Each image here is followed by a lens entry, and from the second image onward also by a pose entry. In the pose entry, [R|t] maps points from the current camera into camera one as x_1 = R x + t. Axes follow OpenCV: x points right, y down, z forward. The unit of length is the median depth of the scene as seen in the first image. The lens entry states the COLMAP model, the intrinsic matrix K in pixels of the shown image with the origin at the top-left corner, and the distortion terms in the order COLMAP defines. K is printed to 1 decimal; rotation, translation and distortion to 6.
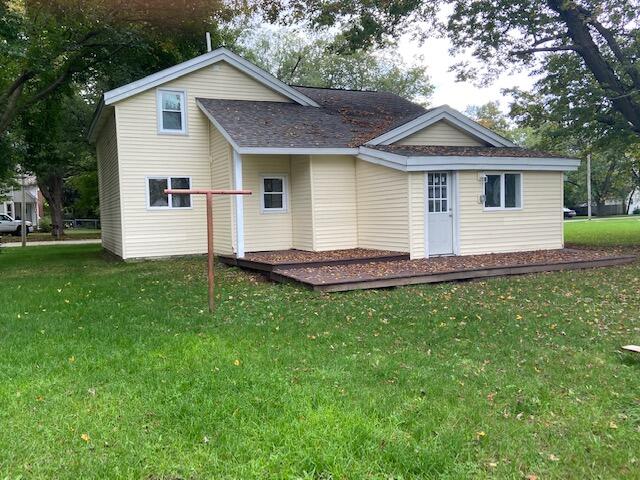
lens RADIAL K [[551.4, 0, 320.0], [0, 551.4, 240.0], [0, 0, 1]] dist [0.004180, 0.002853]
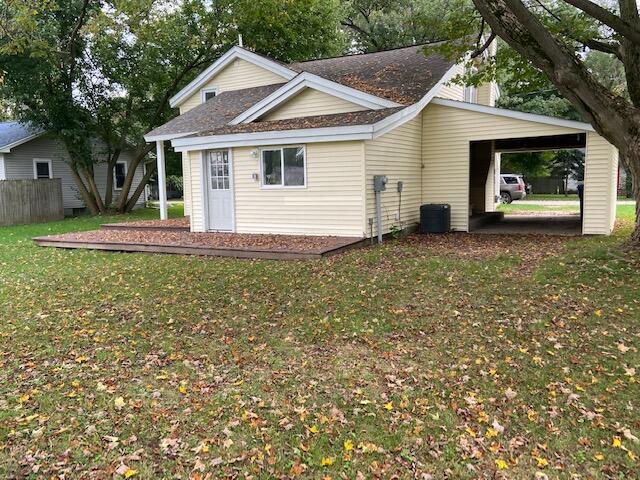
lens RADIAL K [[551.4, 0, 320.0], [0, 551.4, 240.0], [0, 0, 1]] dist [0.004180, 0.002853]
pose [[0.562289, 0.101413, -0.820699, 1.132823], [-0.032662, 0.994401, 0.100499, -0.063808], [0.826296, -0.029704, 0.562453, 0.542321]]
